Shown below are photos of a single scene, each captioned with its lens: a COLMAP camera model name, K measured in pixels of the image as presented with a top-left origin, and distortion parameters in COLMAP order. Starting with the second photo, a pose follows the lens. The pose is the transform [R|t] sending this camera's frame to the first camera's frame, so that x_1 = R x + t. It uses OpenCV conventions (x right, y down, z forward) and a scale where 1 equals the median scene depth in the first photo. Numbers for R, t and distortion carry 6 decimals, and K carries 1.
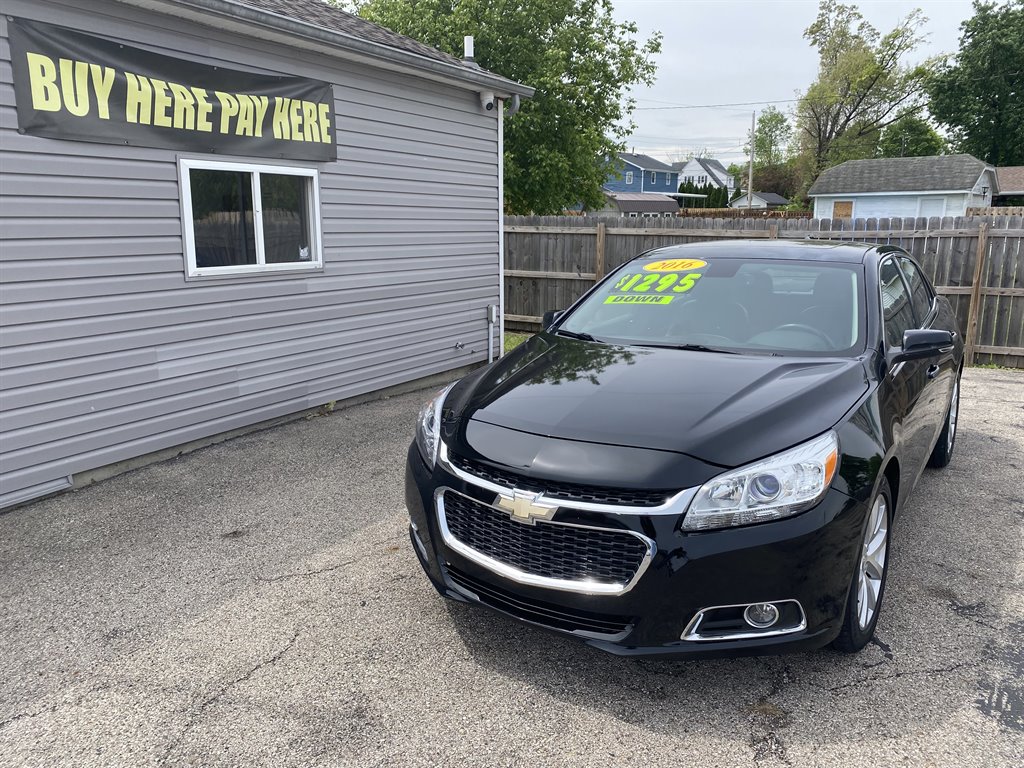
lens RADIAL K [[780.4, 0, 506.0], [0, 780.4, 380.9], [0, 0, 1]] dist [0.006958, 0.002909]
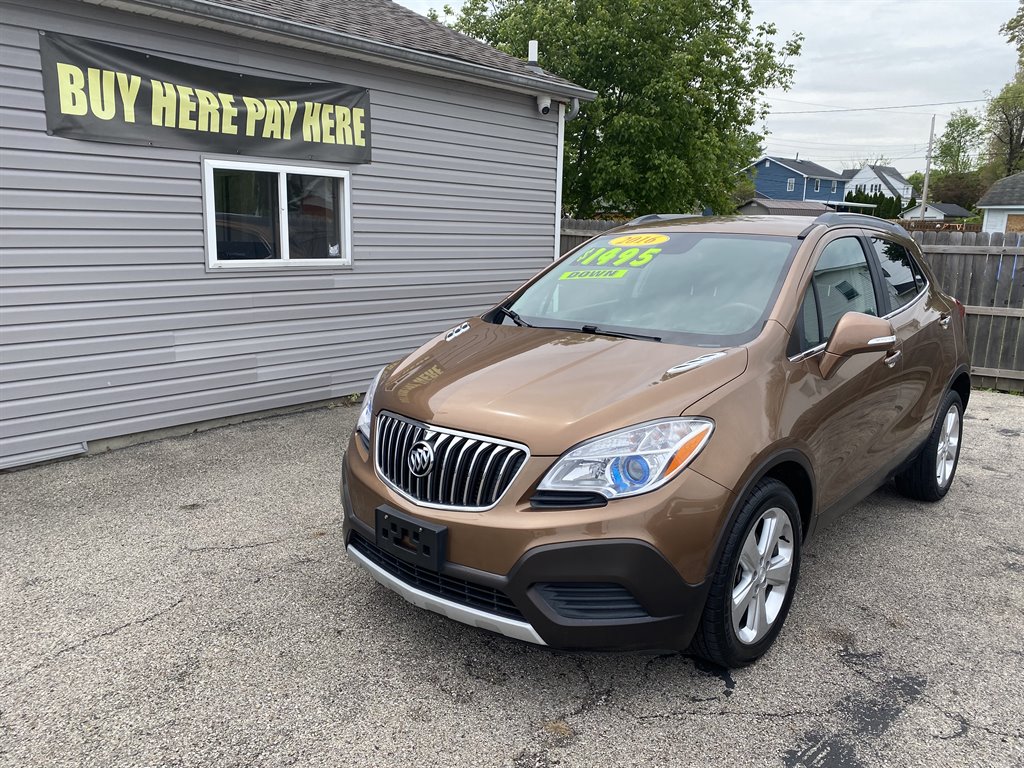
lens RADIAL K [[778.9, 0, 508.9], [0, 778.9, 385.1], [0, 0, 1]] dist [0.007247, 0.005909]
pose [[0.980782, 0.062475, -0.184832, 0.193252], [-0.062520, 0.998028, 0.005593, -0.003305], [0.184817, 0.006070, 0.982754, 0.014195]]
